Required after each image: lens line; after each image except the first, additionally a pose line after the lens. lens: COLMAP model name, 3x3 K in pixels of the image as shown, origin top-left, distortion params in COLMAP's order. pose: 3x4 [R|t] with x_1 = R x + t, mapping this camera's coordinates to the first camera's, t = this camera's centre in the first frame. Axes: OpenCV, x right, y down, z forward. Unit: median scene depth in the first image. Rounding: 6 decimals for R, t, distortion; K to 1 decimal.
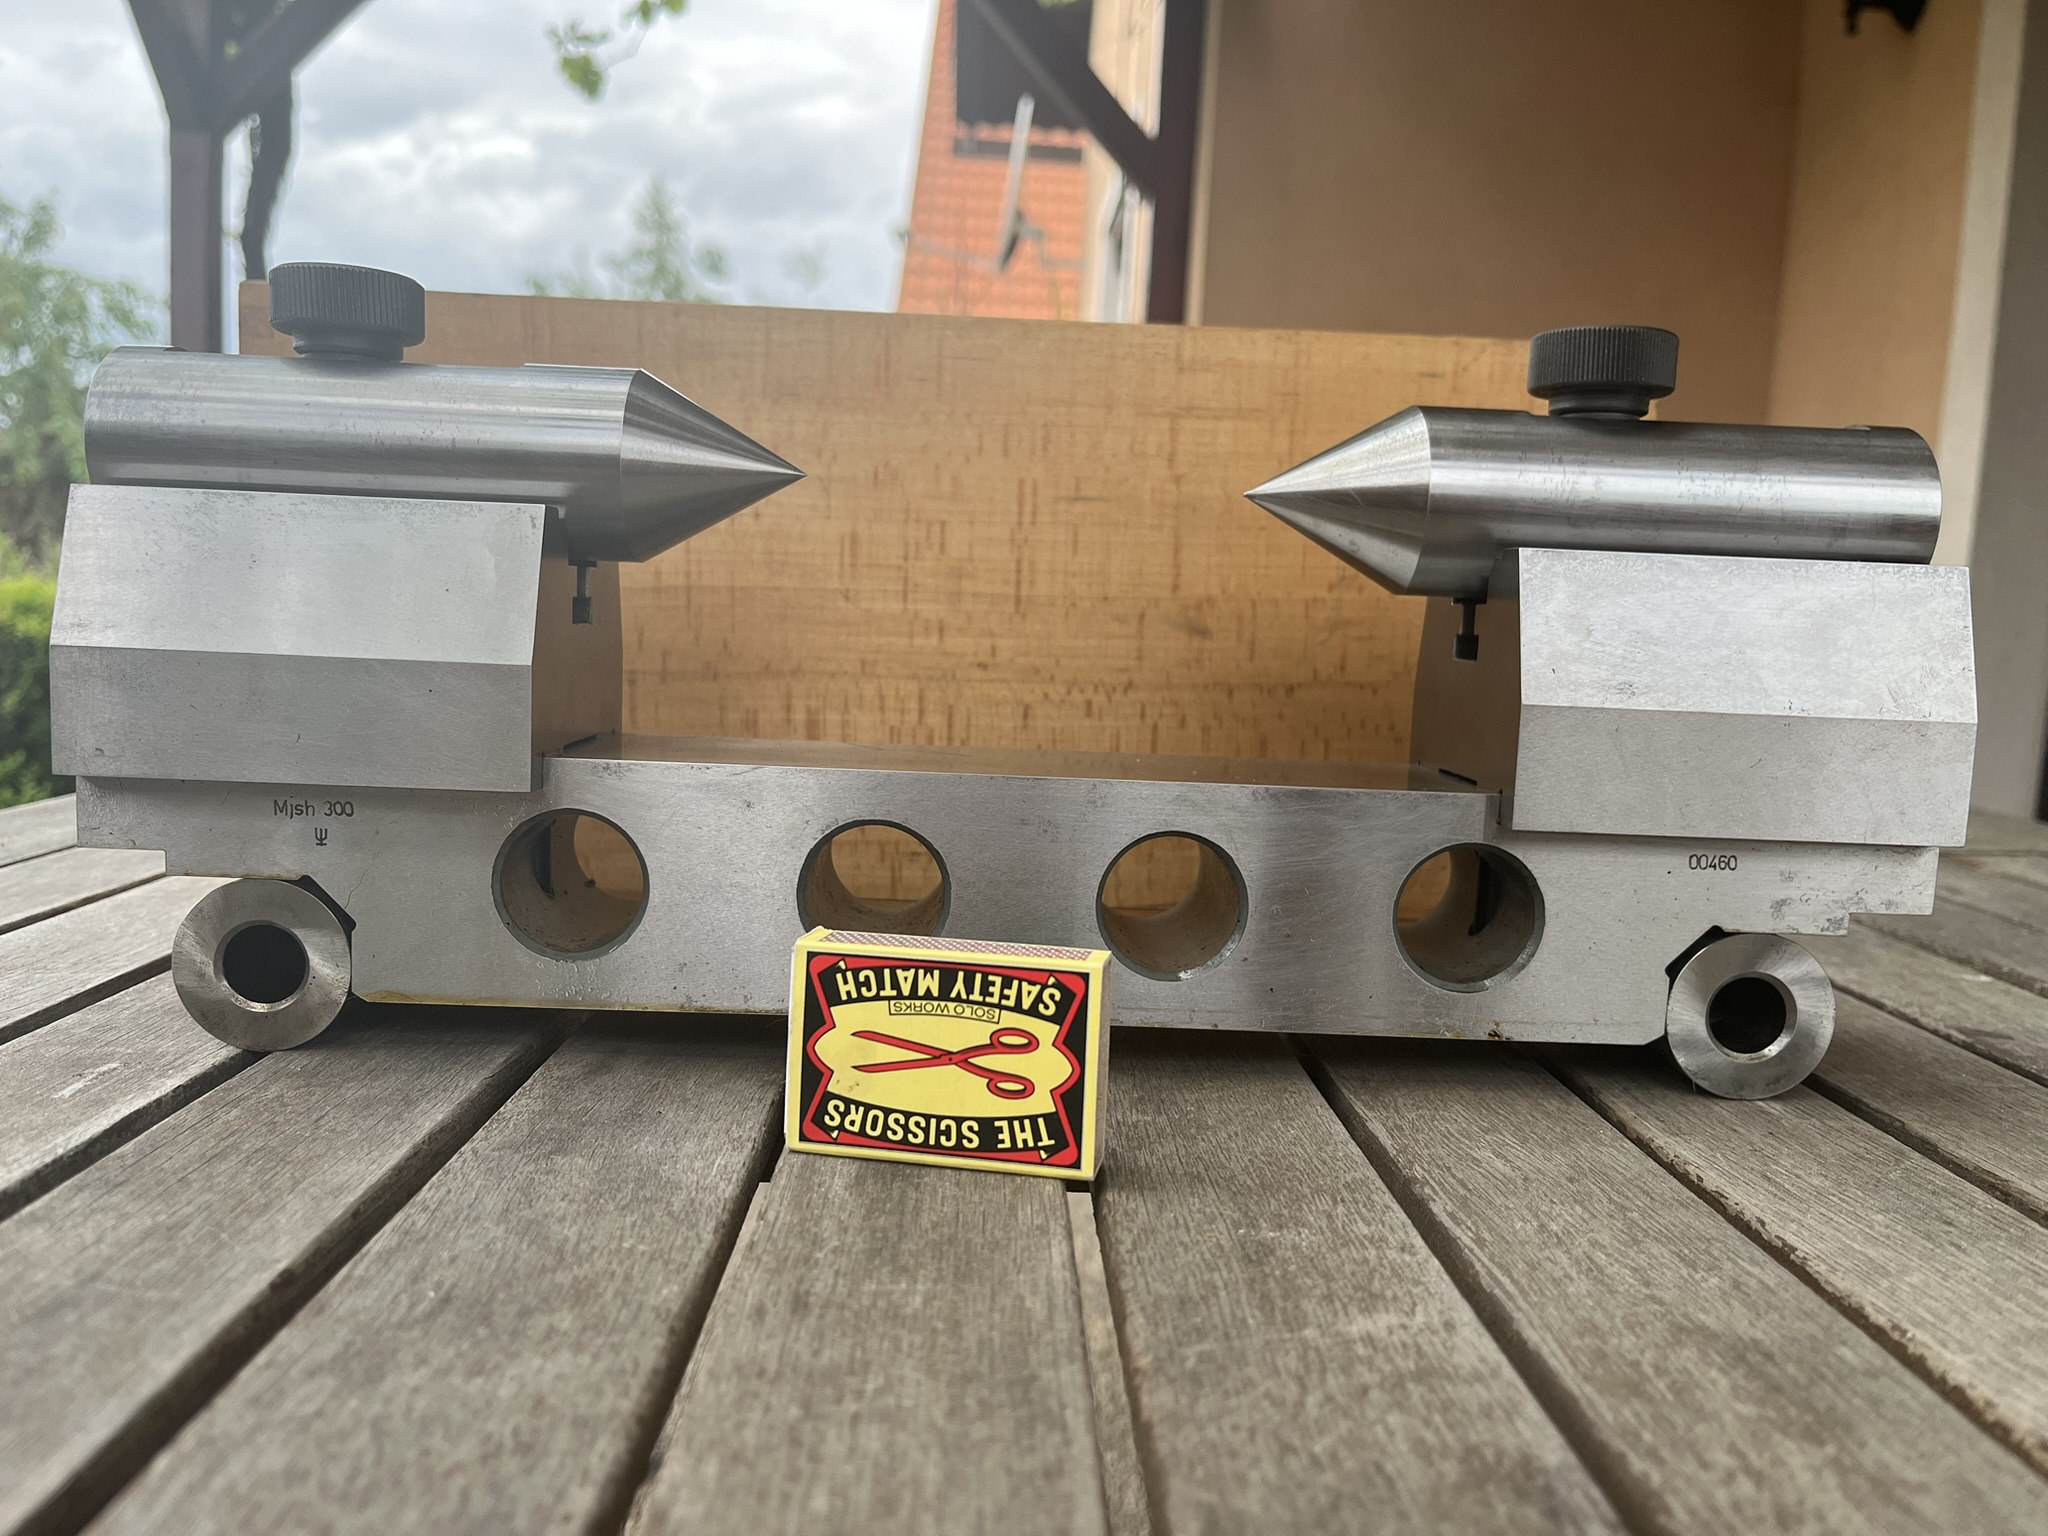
lens RADIAL K [[1587.8, 0, 1010.2], [0, 1587.8, 779.1], [0, 0, 1]] dist [0.057685, -0.091763]
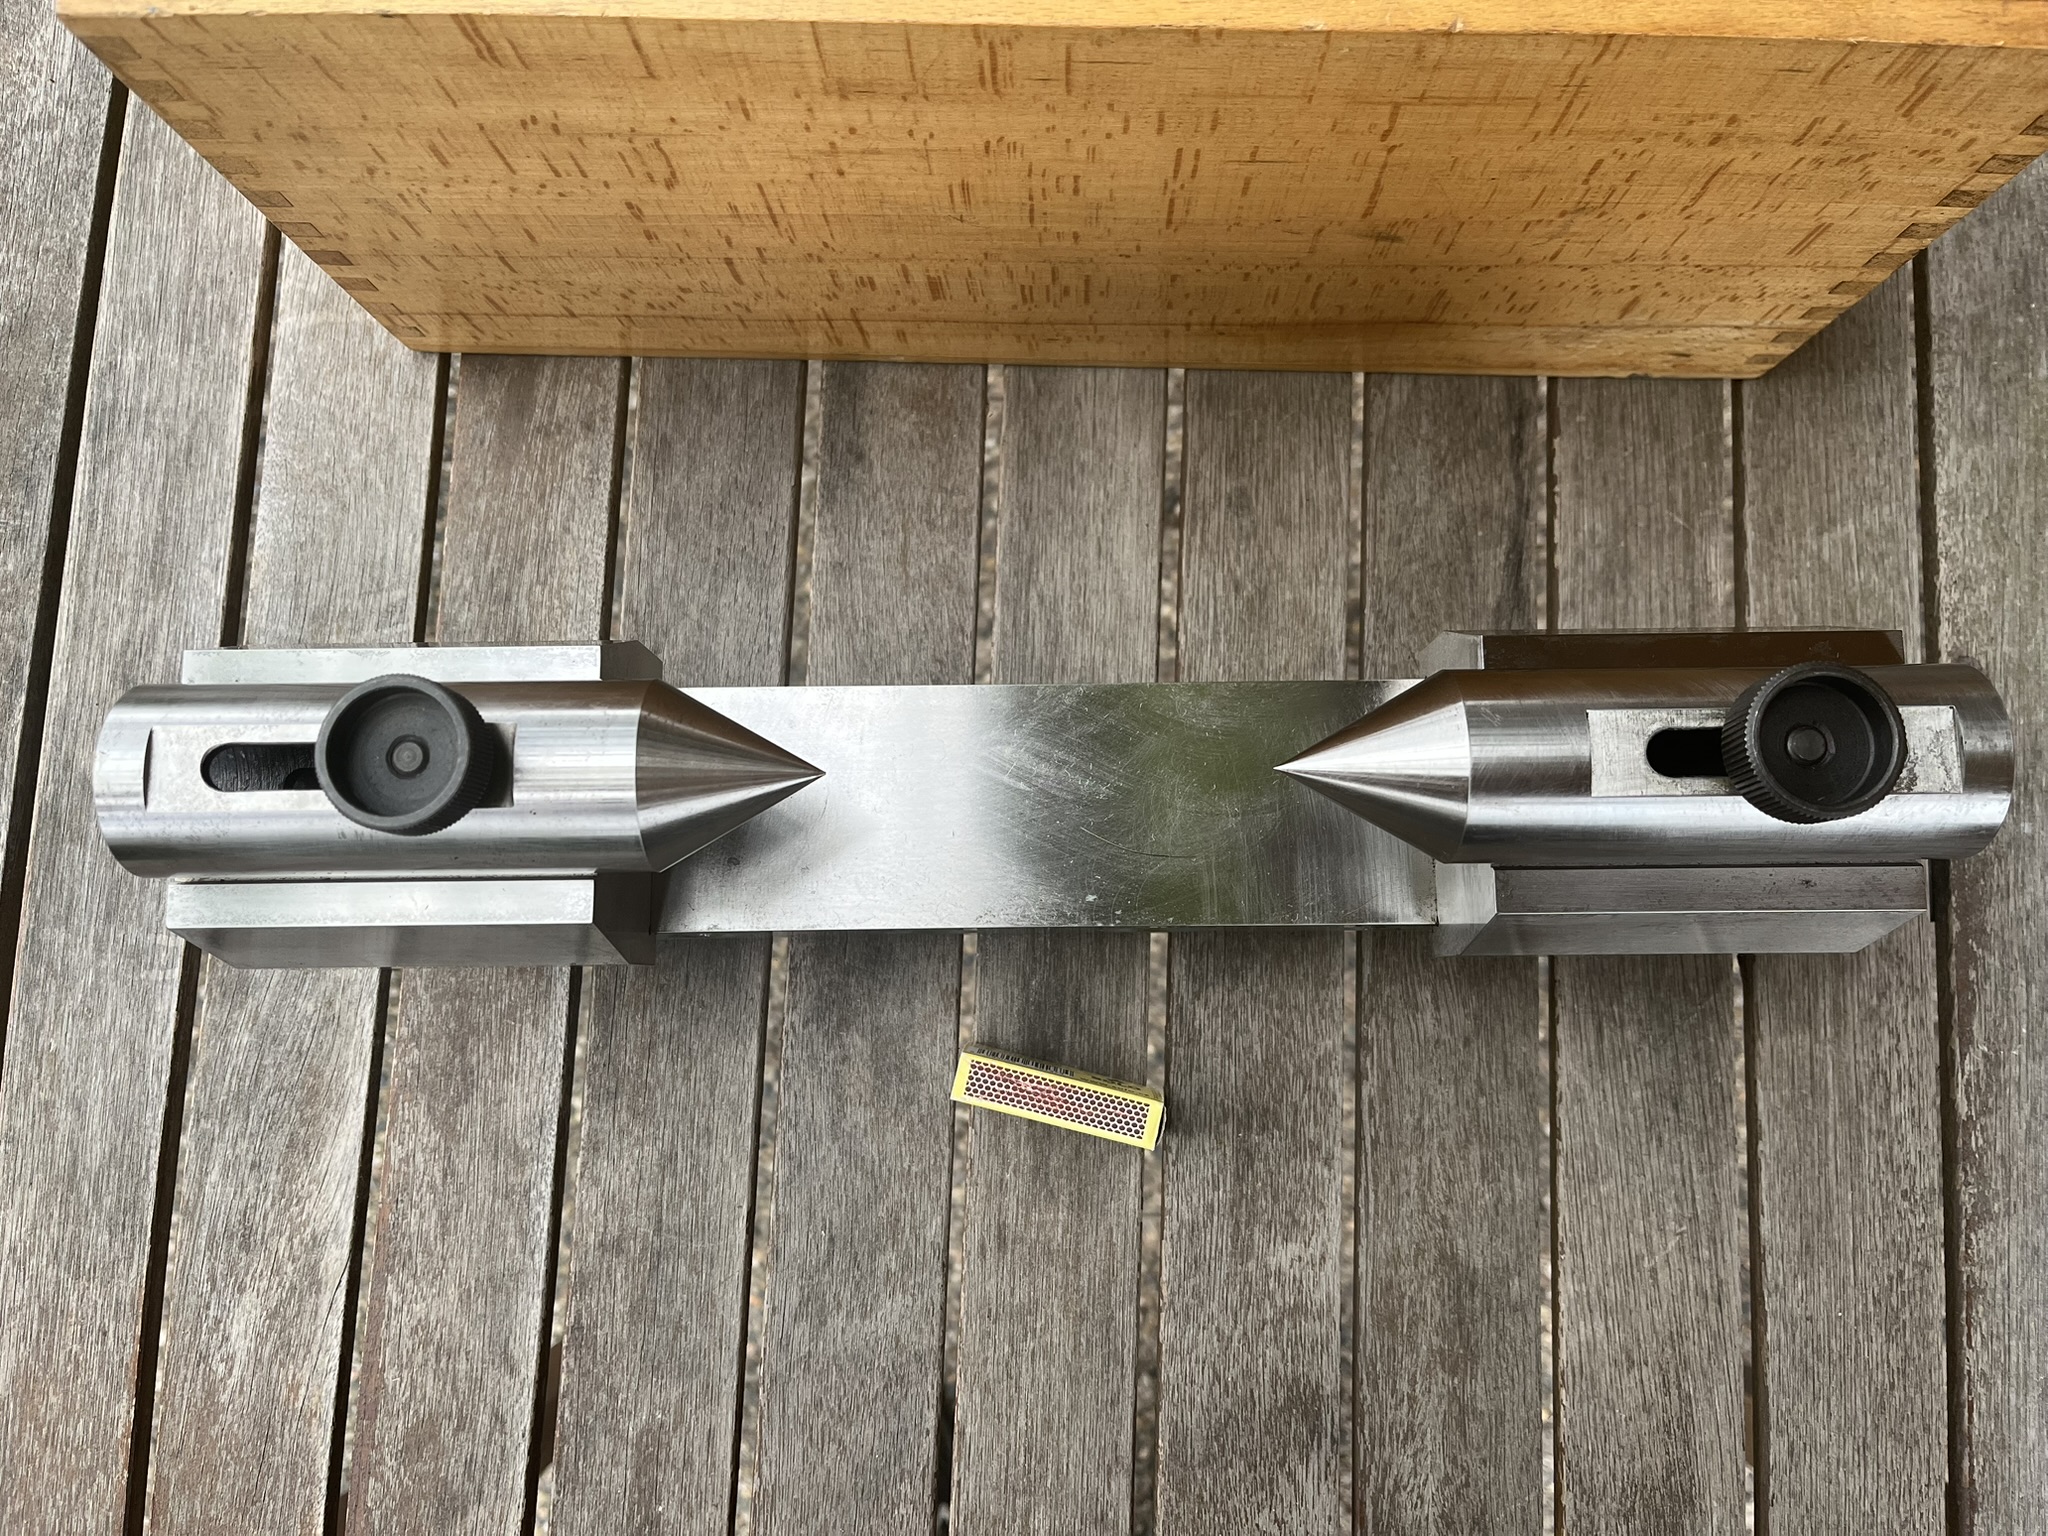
lens RADIAL K [[1580.1, 0, 1017.0], [0, 1580.1, 780.6], [0, 0, 1]] dist [0.045835, -0.077872]
pose [[0.996756, 0.050861, -0.062382, -0.013813], [0.048899, 0.232952, 0.971258, -1.546214], [0.063931, -0.971157, 0.229709, 0.966660]]
